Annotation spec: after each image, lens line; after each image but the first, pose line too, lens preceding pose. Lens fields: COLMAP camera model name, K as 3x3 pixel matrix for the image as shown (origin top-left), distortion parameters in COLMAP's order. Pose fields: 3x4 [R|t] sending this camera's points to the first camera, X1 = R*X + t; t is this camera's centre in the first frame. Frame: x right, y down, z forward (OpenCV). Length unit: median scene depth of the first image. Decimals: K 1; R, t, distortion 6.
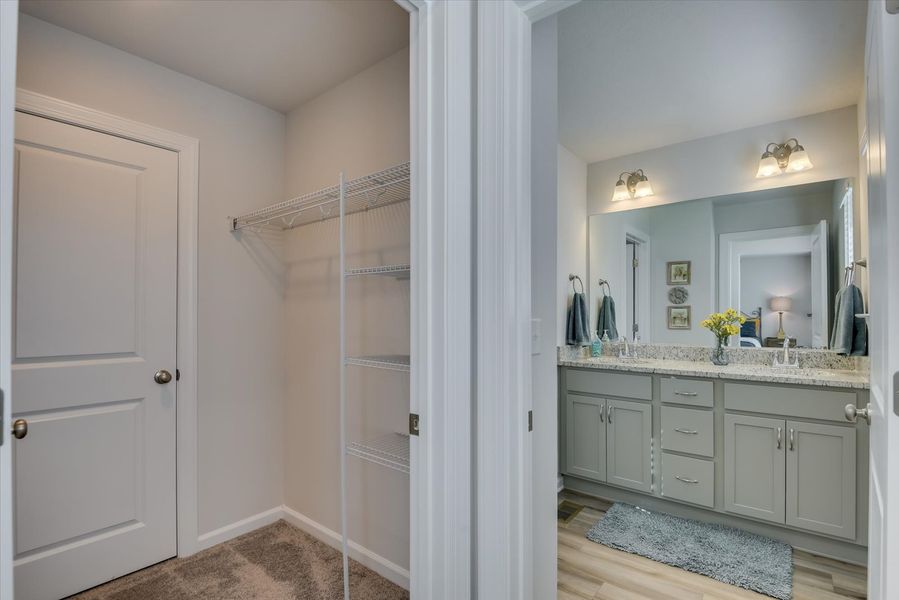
lens RADIAL K [[434.7, 0, 450.0], [0, 434.7, 307.3], [0, 0, 1]] dist [-0.002230, -0.000591]
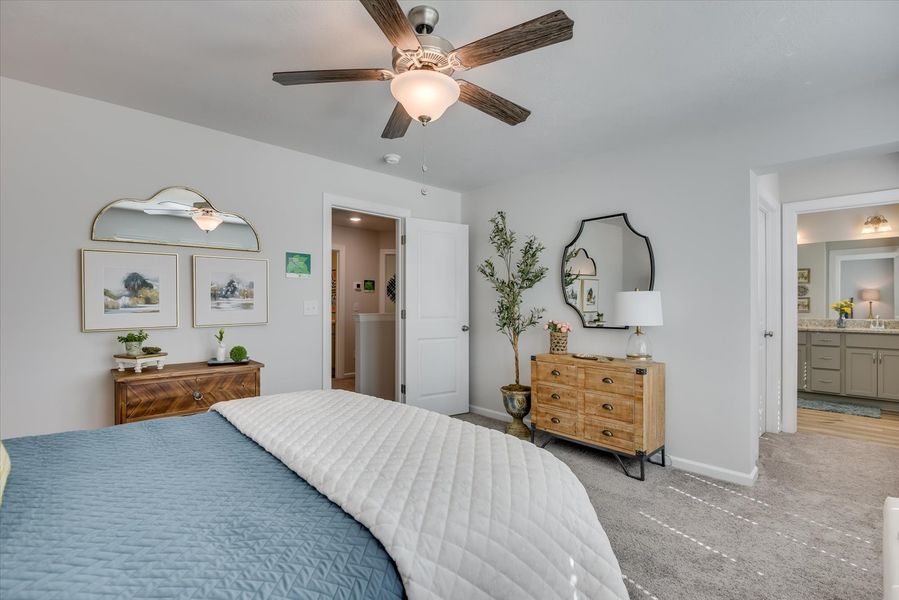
lens RADIAL K [[444.6, 0, 450.2], [0, 444.6, 302.1], [0, 0, 1]] dist [-0.003974, -0.001007]
pose [[0.994702, -0.003655, -0.102734, -0.958227], [0.004435, 0.999963, 0.007365, -0.006117], [0.102703, -0.007782, 0.994682, -1.210379]]
